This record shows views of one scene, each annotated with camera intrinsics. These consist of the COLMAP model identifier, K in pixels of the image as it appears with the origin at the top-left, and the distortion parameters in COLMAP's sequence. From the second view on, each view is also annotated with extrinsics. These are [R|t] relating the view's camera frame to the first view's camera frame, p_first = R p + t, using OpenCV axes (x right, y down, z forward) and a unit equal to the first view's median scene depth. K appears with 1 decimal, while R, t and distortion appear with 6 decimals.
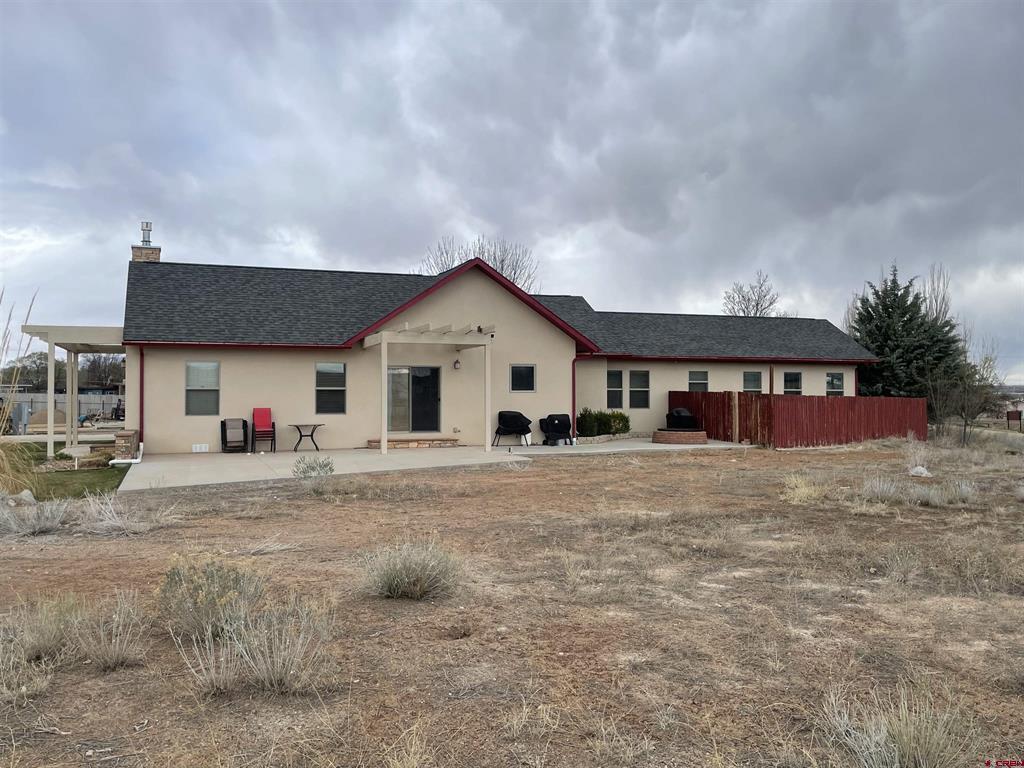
lens RADIAL K [[939.7, 0, 515.4], [0, 939.7, 390.5], [0, 0, 1]] dist [0.019764, 0.000000]
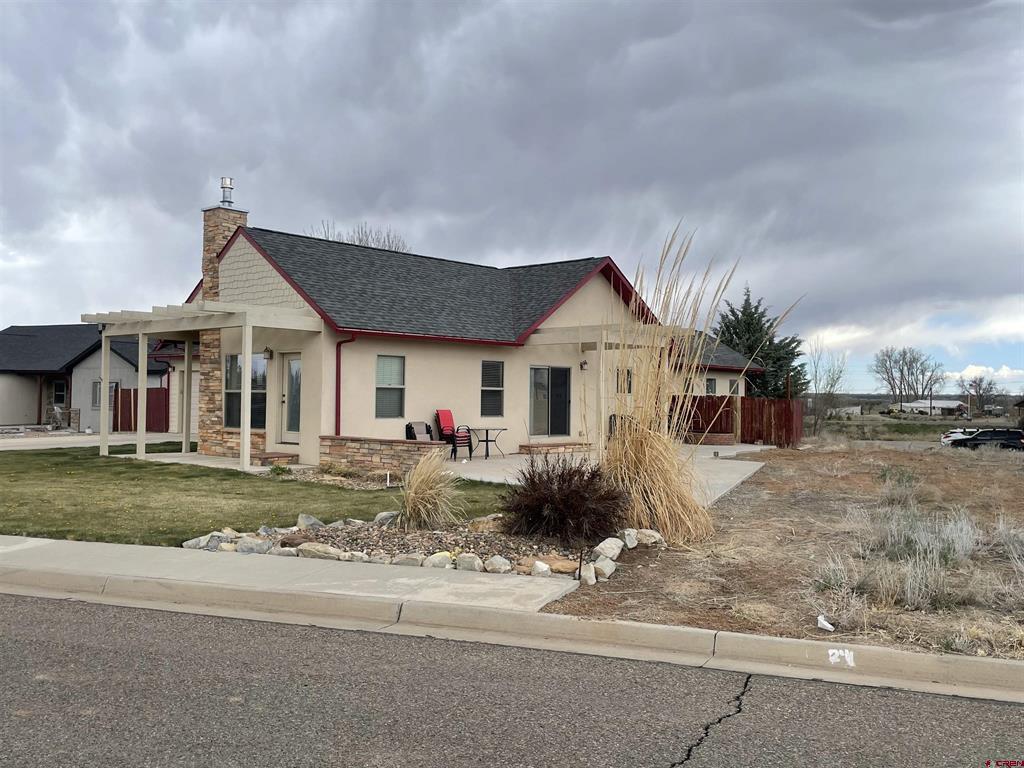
lens RADIAL K [[939.7, 0, 513.2], [0, 939.7, 378.7], [0, 0, 1]] dist [0.019764, 0.000000]
pose [[0.884507, 0.020990, 0.466055, -0.576127], [-0.015257, 0.999754, -0.016071, 0.002494], [-0.466278, 0.007104, 0.884610, 0.183387]]
